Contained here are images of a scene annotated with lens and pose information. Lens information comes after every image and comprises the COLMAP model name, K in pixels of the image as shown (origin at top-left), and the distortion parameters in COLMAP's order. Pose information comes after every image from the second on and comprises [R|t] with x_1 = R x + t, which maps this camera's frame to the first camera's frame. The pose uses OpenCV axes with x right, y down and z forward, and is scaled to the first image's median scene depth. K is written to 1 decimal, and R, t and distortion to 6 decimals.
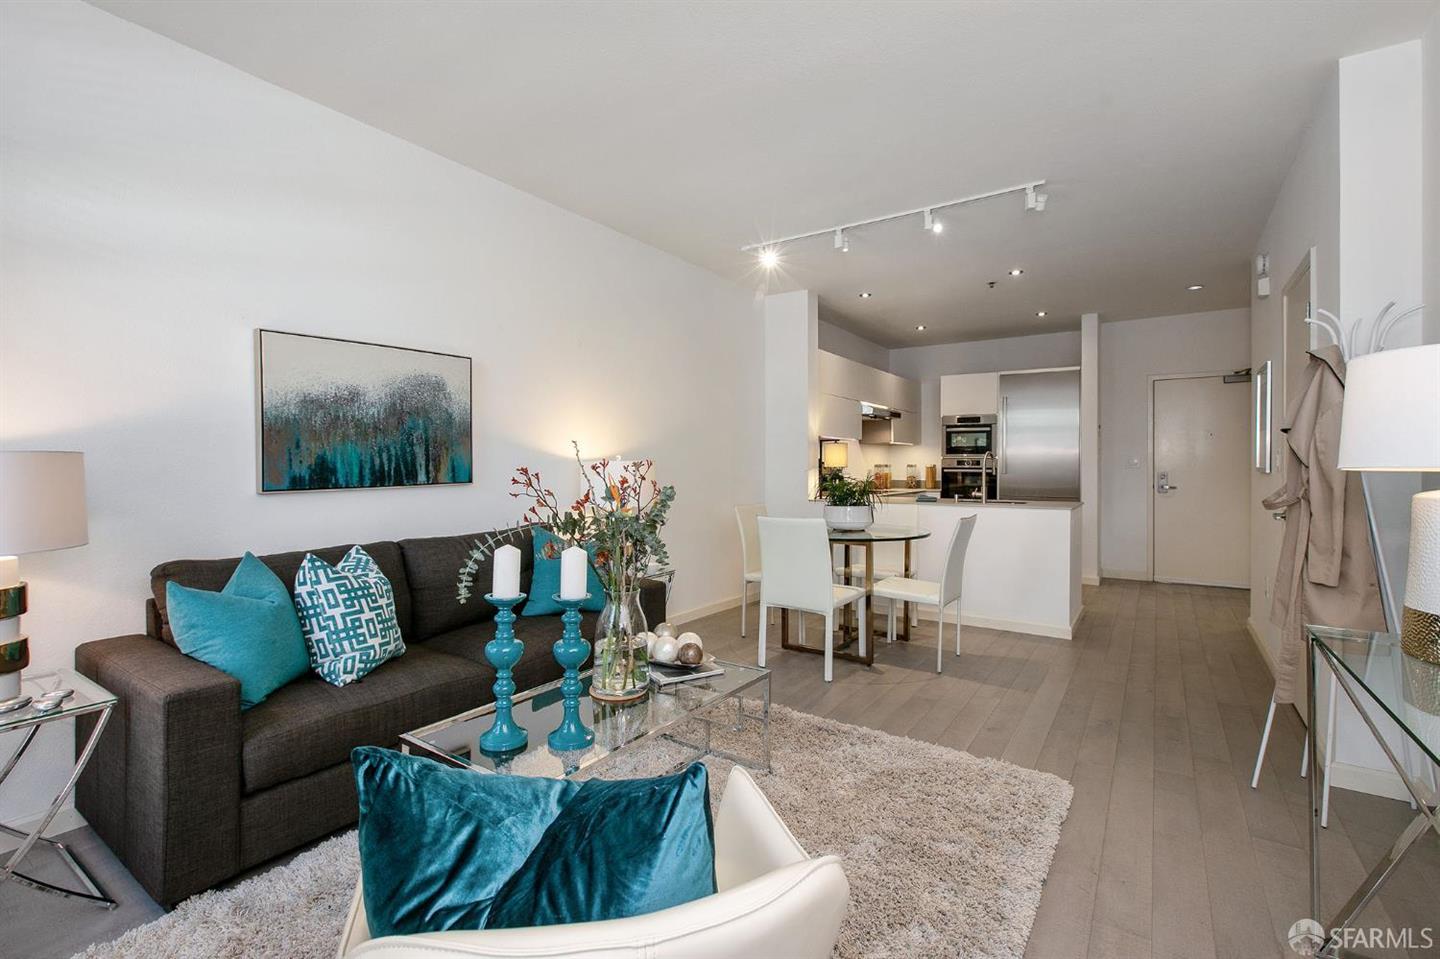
lens RADIAL K [[647.1, 0, 713.2], [0, 647.1, 472.4], [0, 0, 1]] dist [-0.011088, 0.008168]
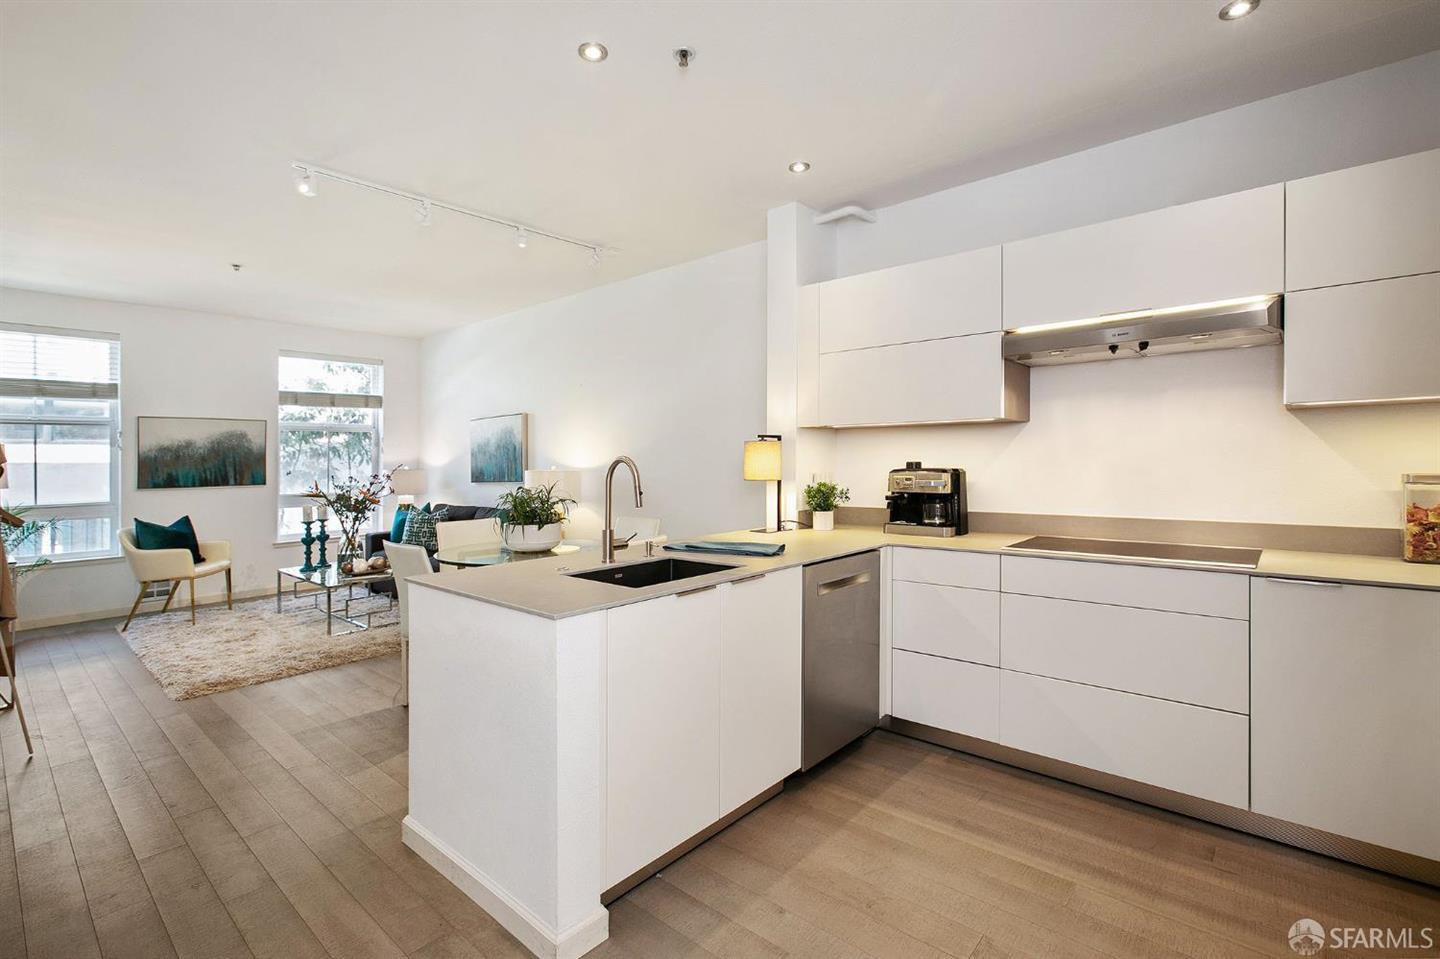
lens RADIAL K [[647.1, 0, 714.4], [0, 647.1, 452.6], [0, 0, 1]] dist [-0.011088, 0.008168]
pose [[-0.109584, -0.010688, -0.993920, 1.401306], [0.001334, 0.999940, -0.010900, -0.046741], [0.993977, -0.002521, -0.109563, 1.773241]]
